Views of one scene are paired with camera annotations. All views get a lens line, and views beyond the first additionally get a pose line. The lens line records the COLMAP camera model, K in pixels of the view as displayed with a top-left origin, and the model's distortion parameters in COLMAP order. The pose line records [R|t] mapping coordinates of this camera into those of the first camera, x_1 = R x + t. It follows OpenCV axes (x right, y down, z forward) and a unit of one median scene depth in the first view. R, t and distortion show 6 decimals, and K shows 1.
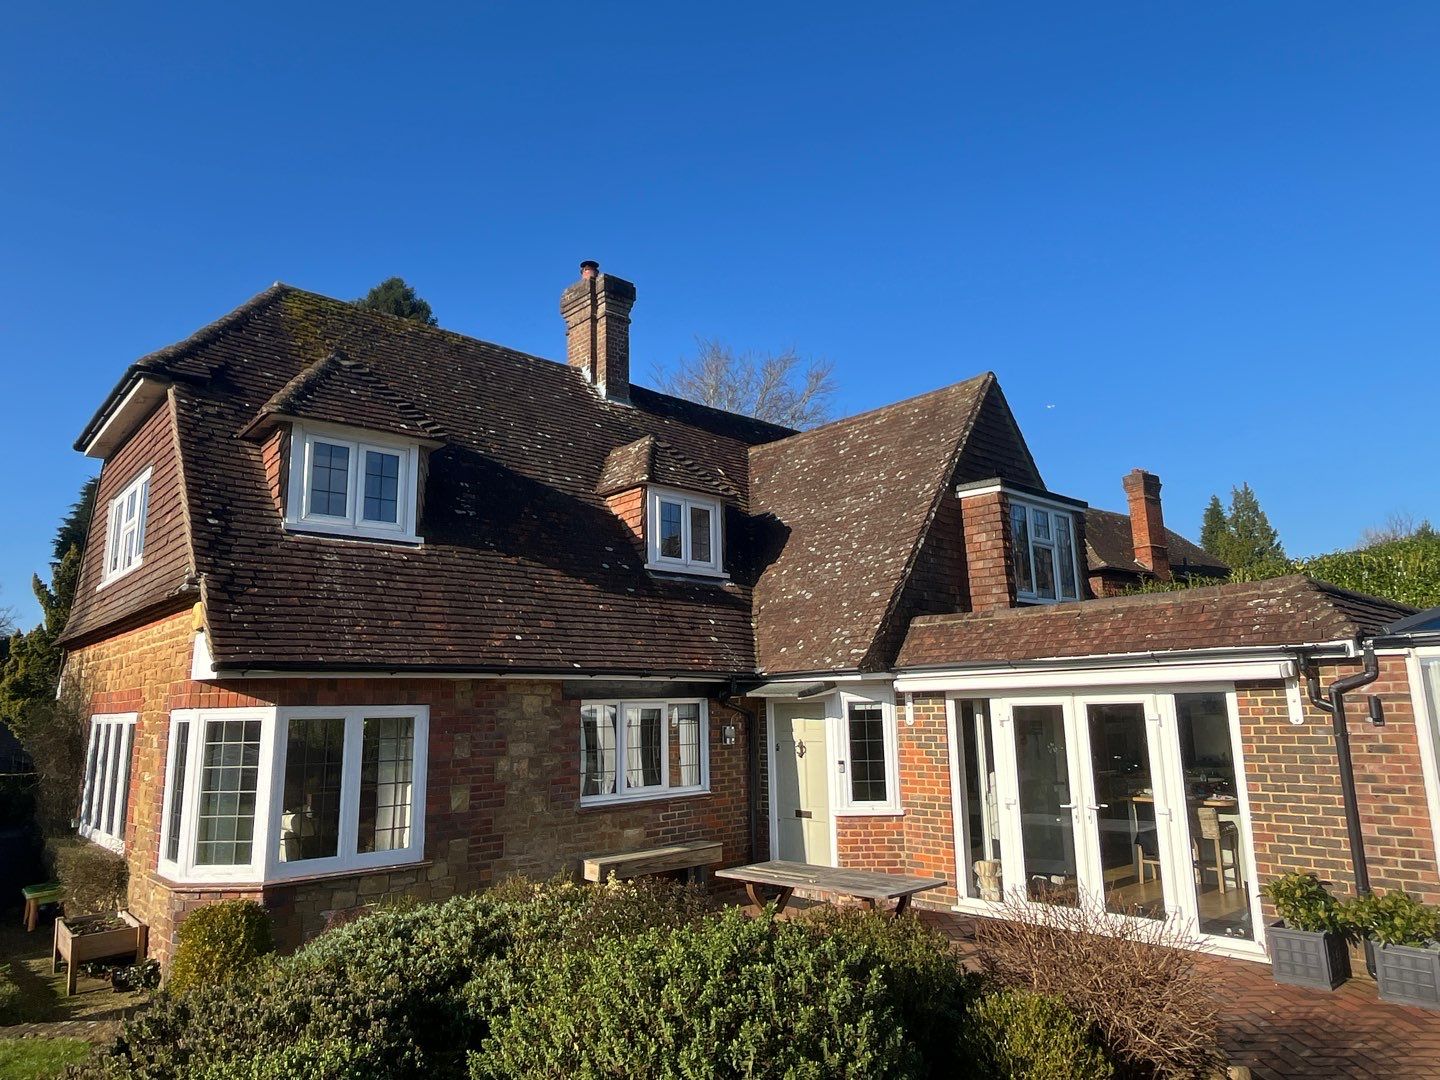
lens RADIAL K [[894.2, 0, 720.0], [0, 894.2, 540.0], [0, 0, 1]] dist [-0.003389, 0.001085]
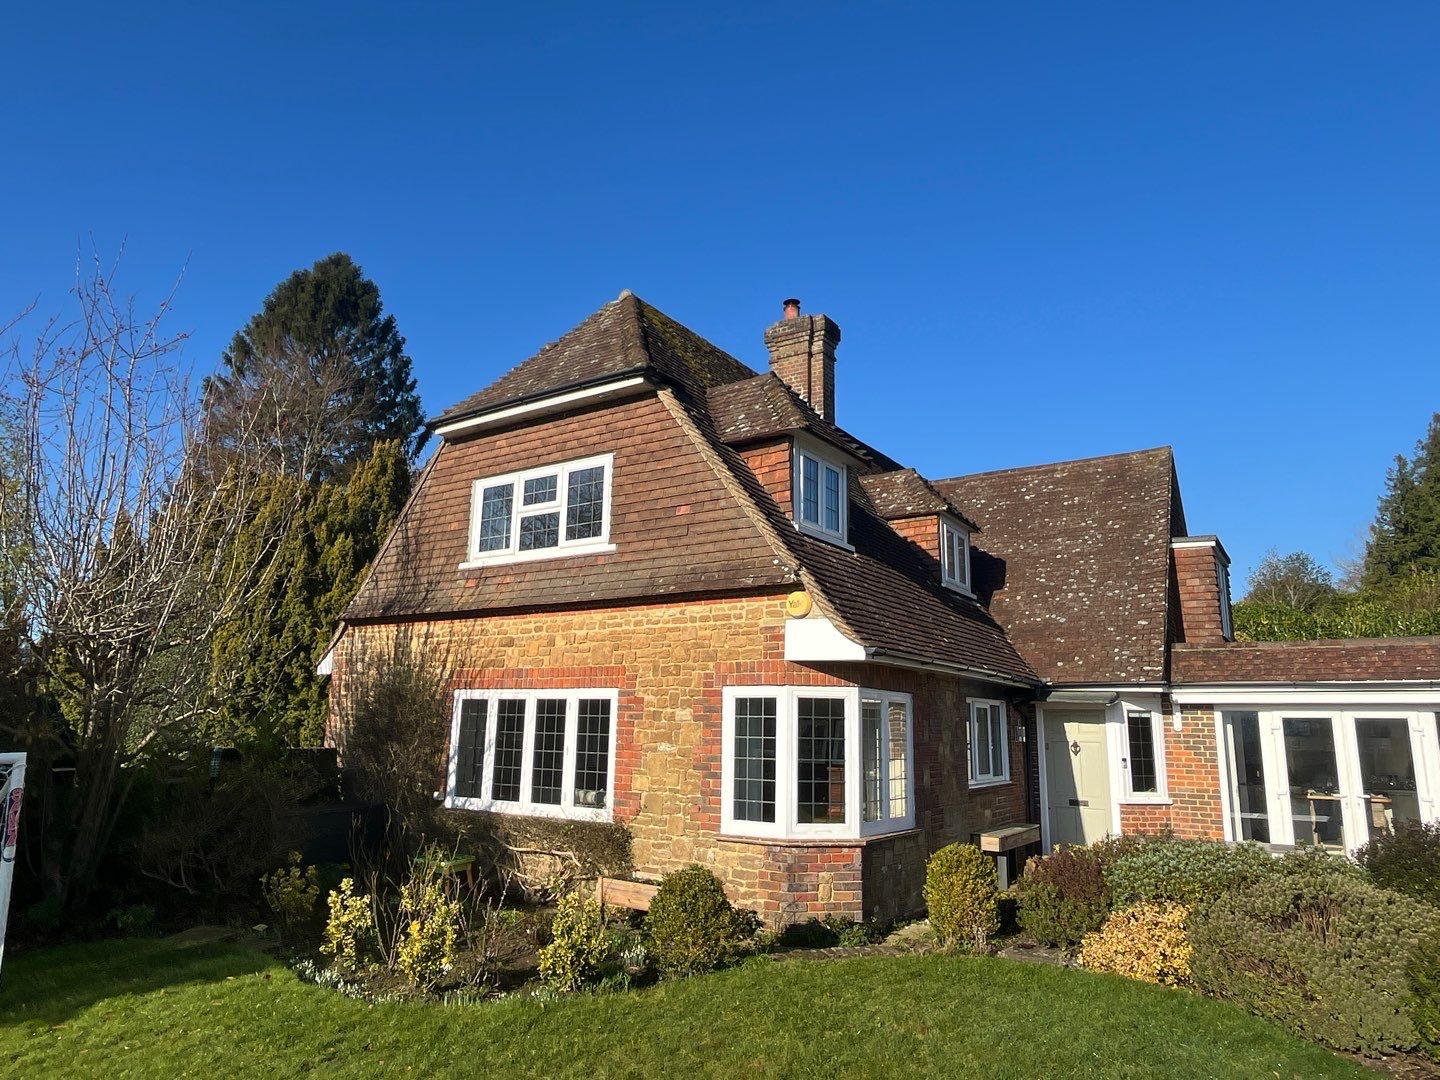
lens RADIAL K [[894.2, 0, 720.0], [0, 894.2, 540.0], [0, 0, 1]] dist [-0.003389, 0.001085]
pose [[0.971983, 0.086891, 0.218400, -0.706285], [-0.081987, 0.996137, -0.031435, 0.036393], [-0.220288, 0.012649, 0.975353, -0.065228]]
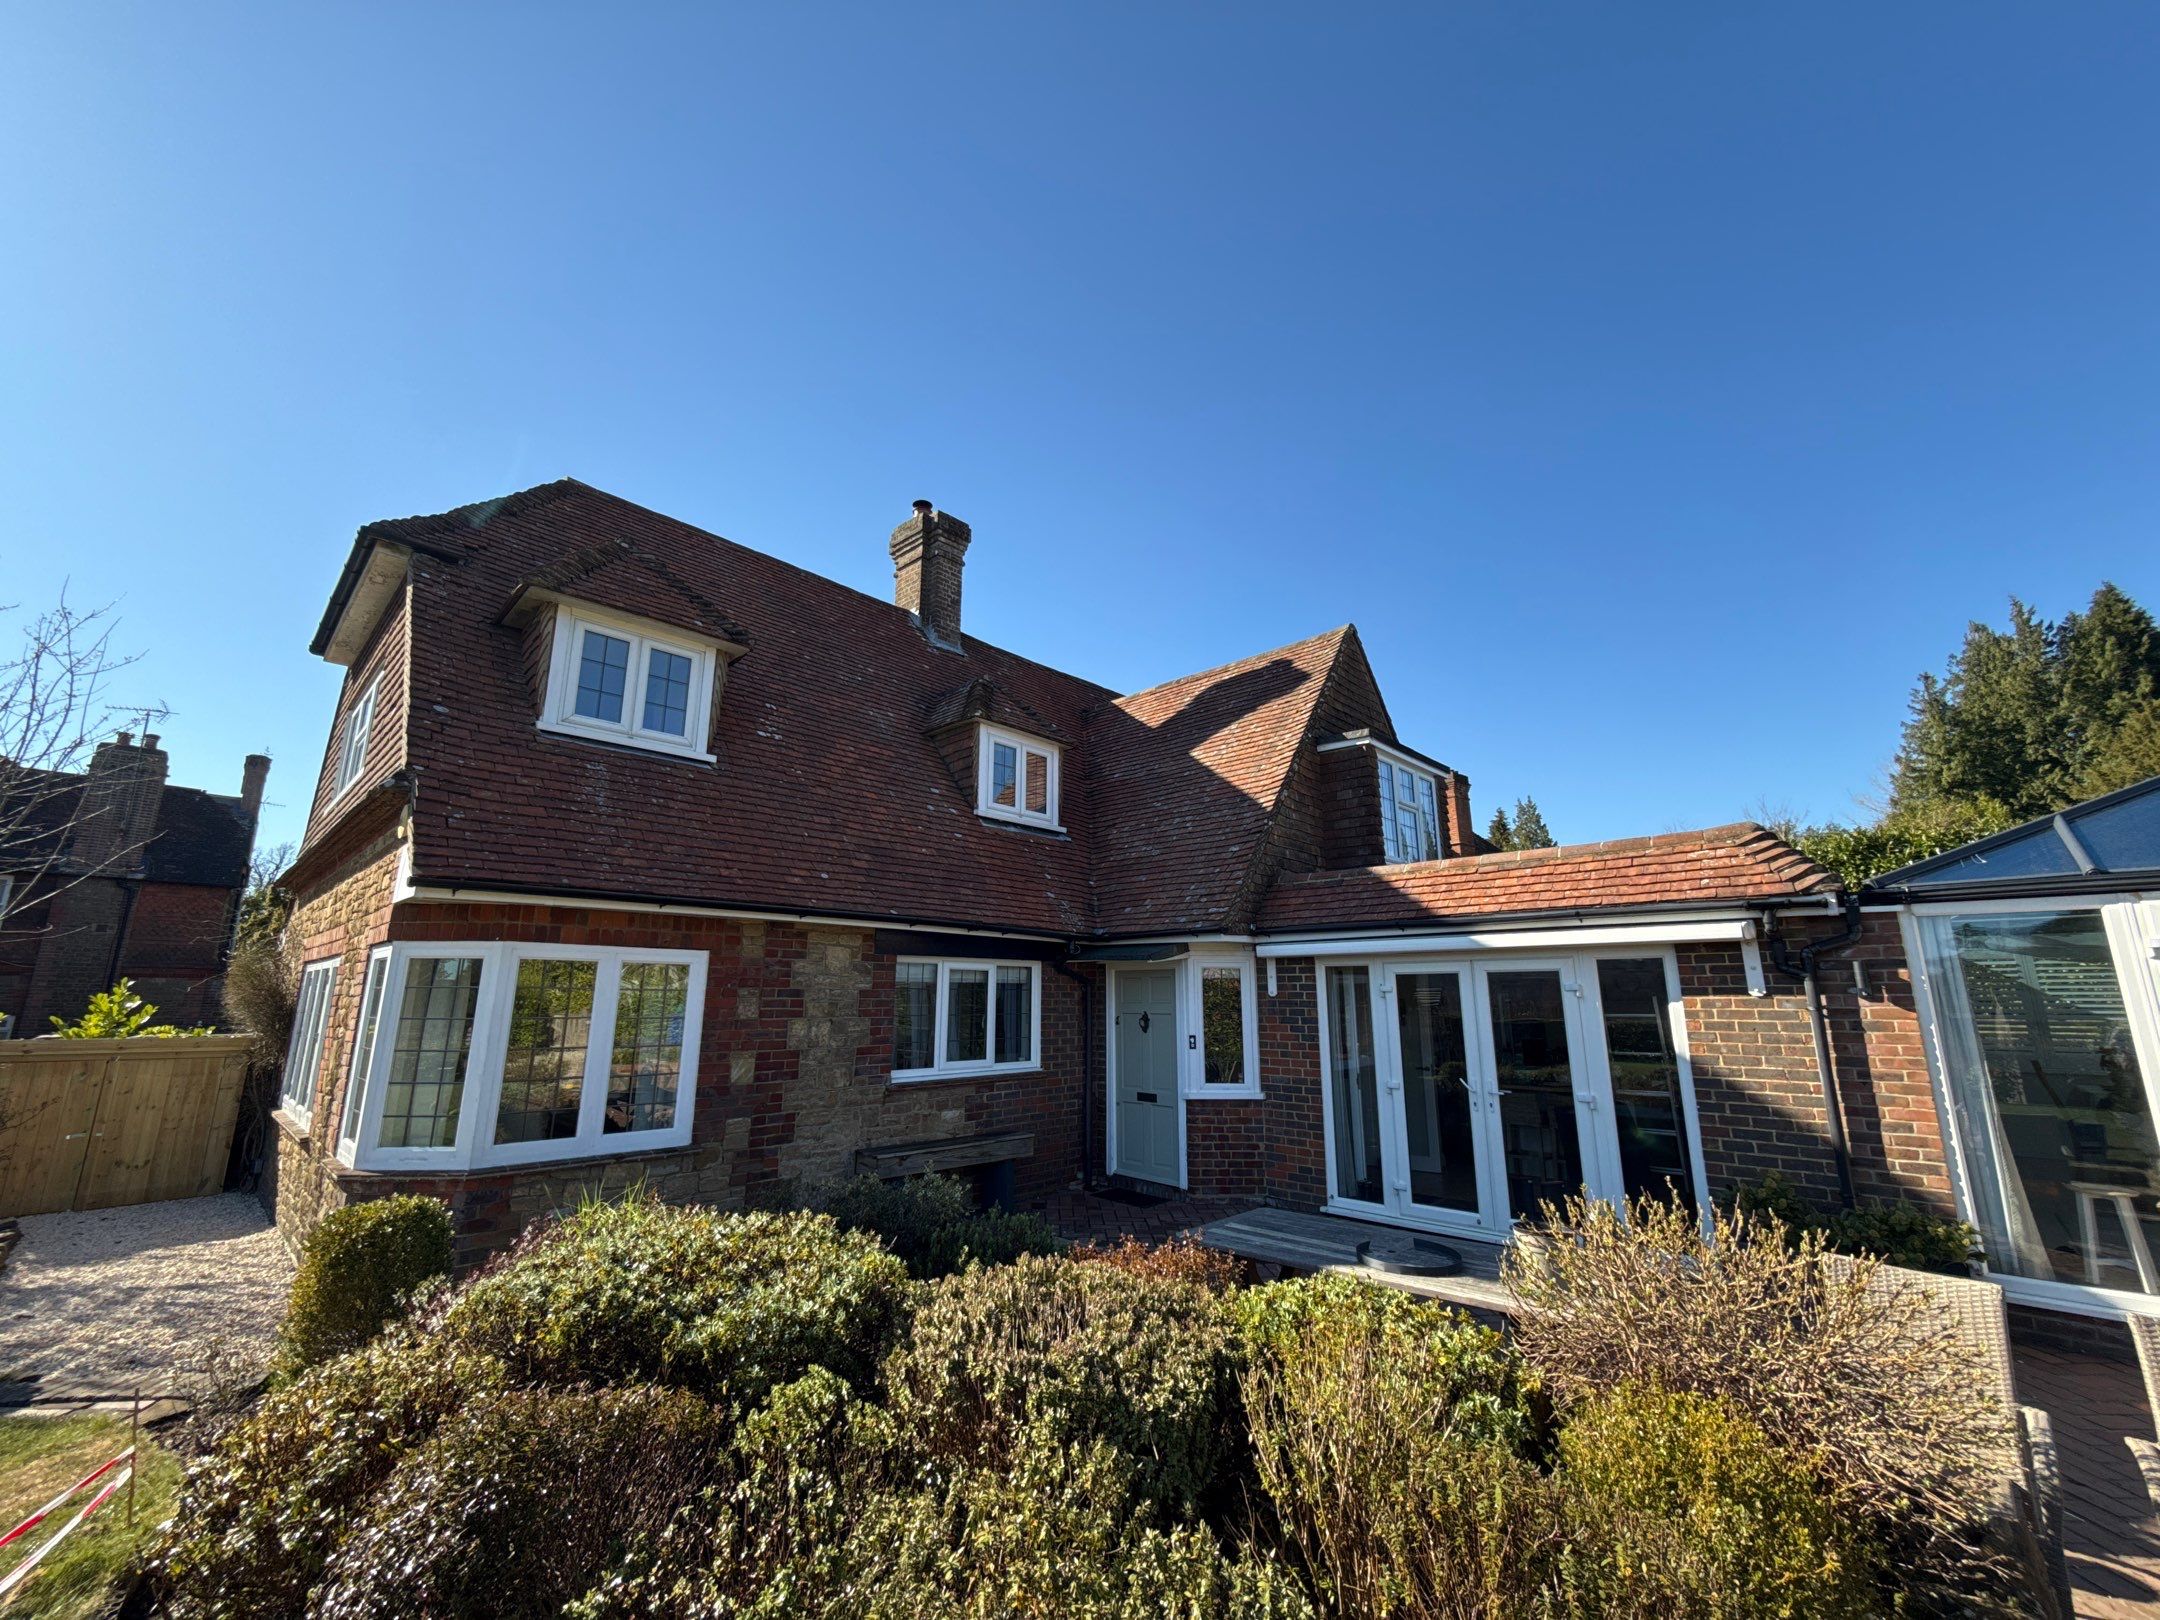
lens RADIAL K [[849.0, 0, 1076.5], [0, 849.0, 811.5], [0, 0, 1]] dist [-0.000295, 0.000067]
pose [[0.997948, 0.035839, 0.053052, -0.031350], [-0.034028, 0.998820, -0.034641, 0.061949], [-0.054231, 0.032765, 0.997991, 0.174349]]
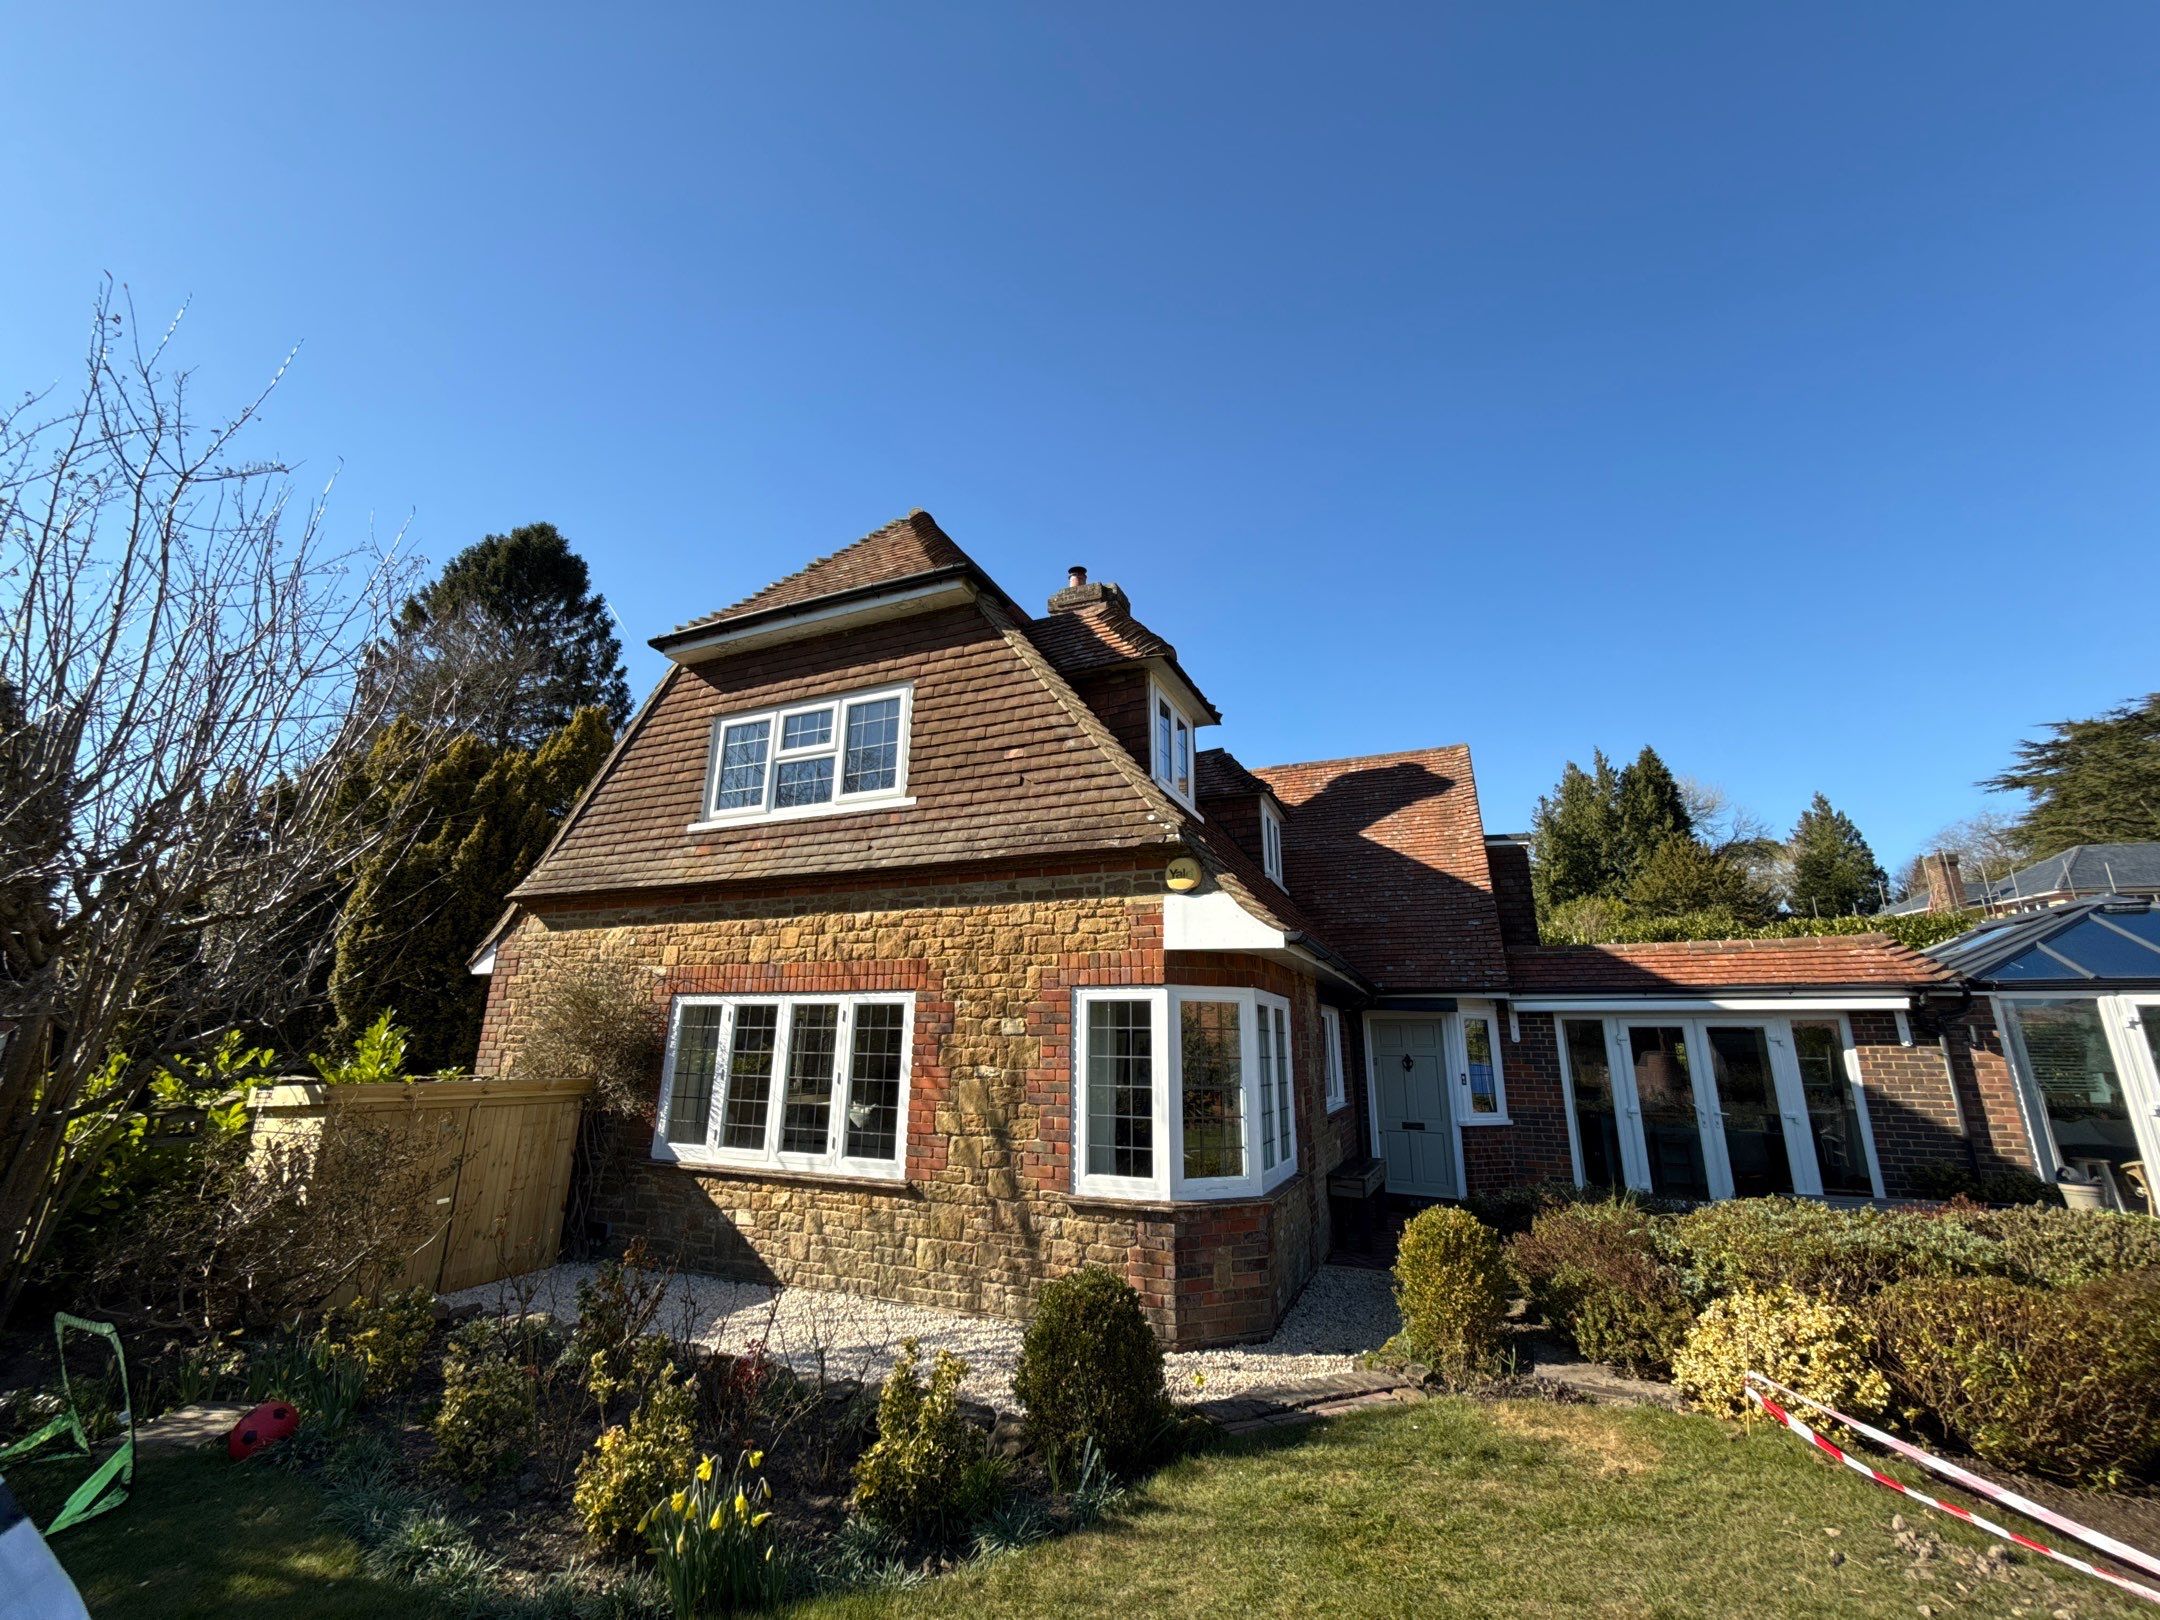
lens RADIAL K [[849.0, 0, 1076.5], [0, 849.0, 811.5], [0, 0, 1]] dist [-0.000295, 0.000067]
pose [[0.916682, 0.135948, 0.375781, -0.743568], [-0.103952, 0.989104, -0.104250, 0.091314], [-0.385859, 0.056501, 0.920826, 0.223942]]
